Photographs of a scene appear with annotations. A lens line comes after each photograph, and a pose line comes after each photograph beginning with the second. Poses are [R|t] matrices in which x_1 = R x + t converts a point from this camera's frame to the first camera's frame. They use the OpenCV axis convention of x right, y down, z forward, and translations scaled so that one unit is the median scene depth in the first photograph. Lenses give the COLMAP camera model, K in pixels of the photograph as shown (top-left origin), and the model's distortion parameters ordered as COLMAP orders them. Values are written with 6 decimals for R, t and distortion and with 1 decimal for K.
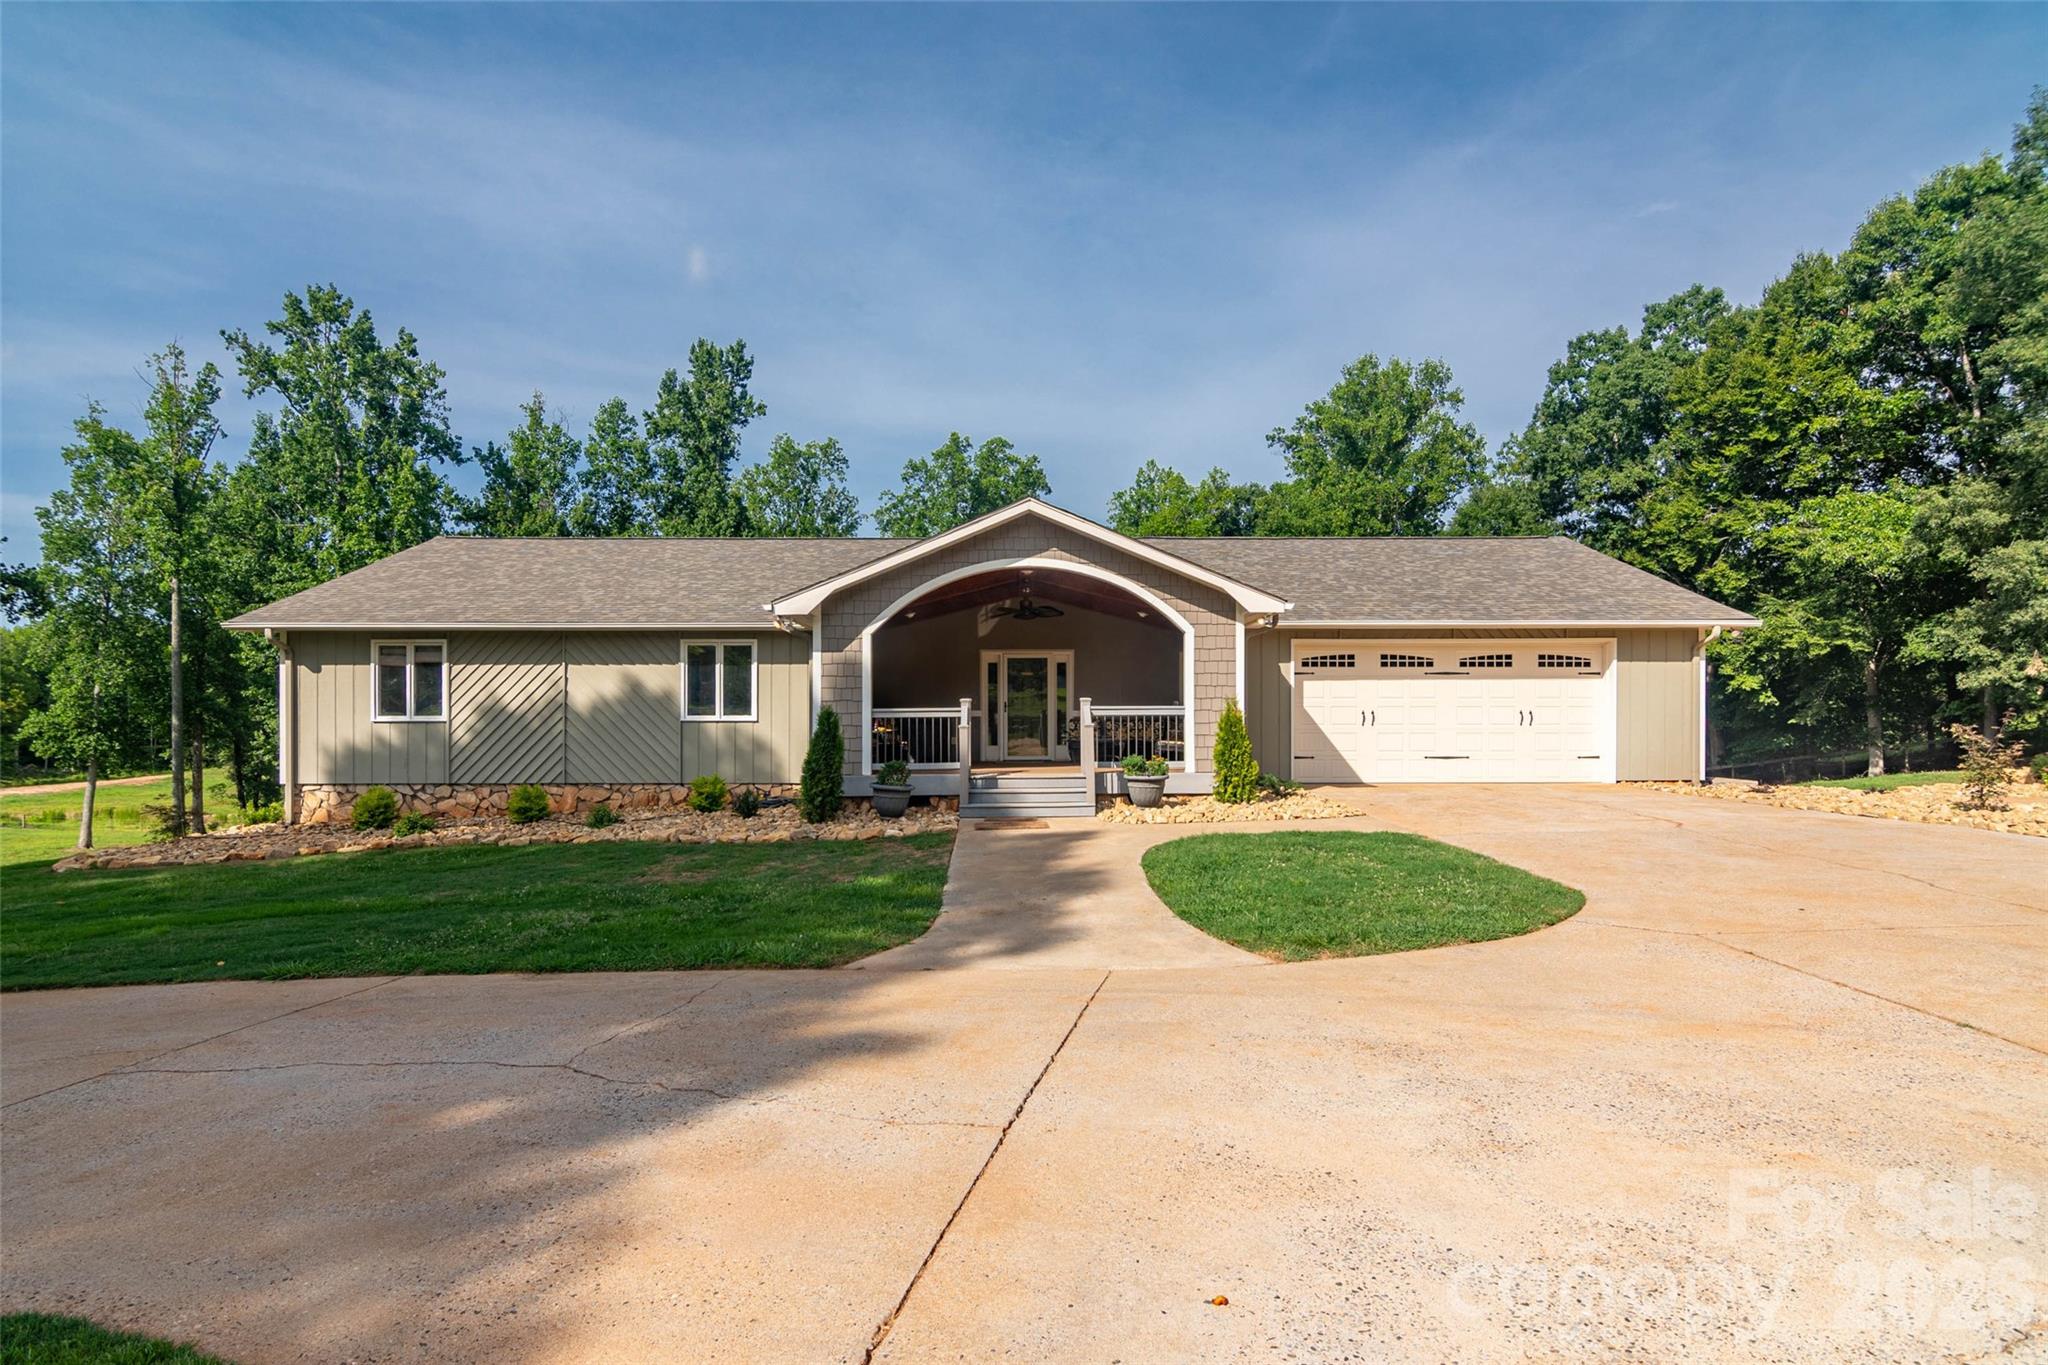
lens RADIAL K [[1027.2, 0, 1024.2], [0, 1027.2, 739.1], [0, 0, 1]] dist [0.000446, -0.011353]
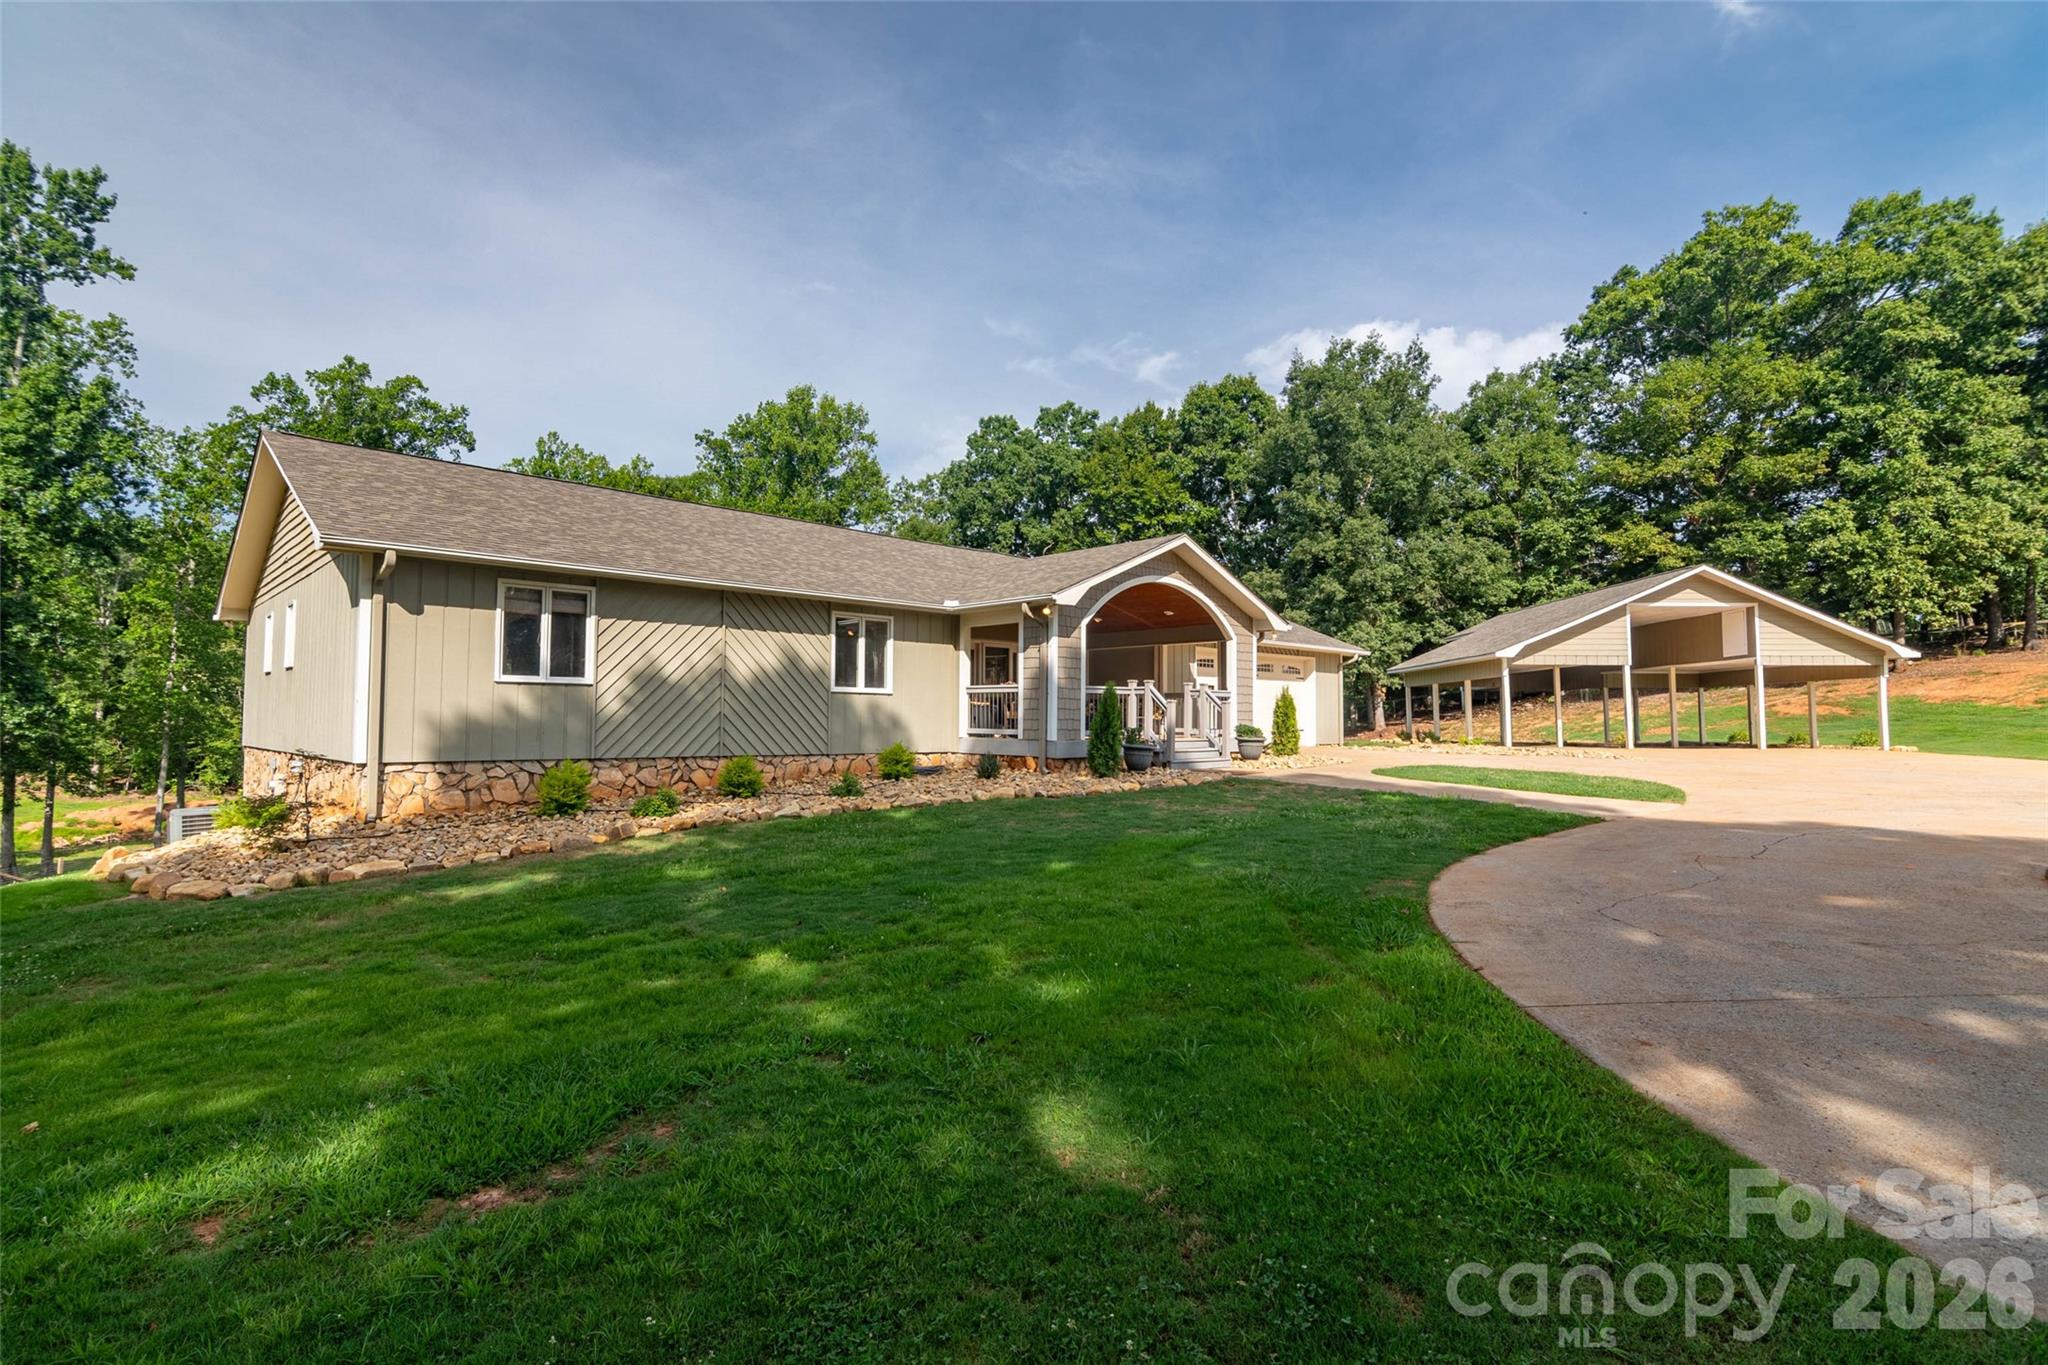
lens RADIAL K [[1010.5, 0, 1024.0], [0, 1010.5, 682.5], [0, 0, 1]] dist [-0.003014, -0.000398]
pose [[0.720923, 0.033821, 0.692189, -0.879483], [-0.000197, 0.998818, -0.048597, 0.021153], [-0.693015, 0.034898, 0.720078, 0.157141]]
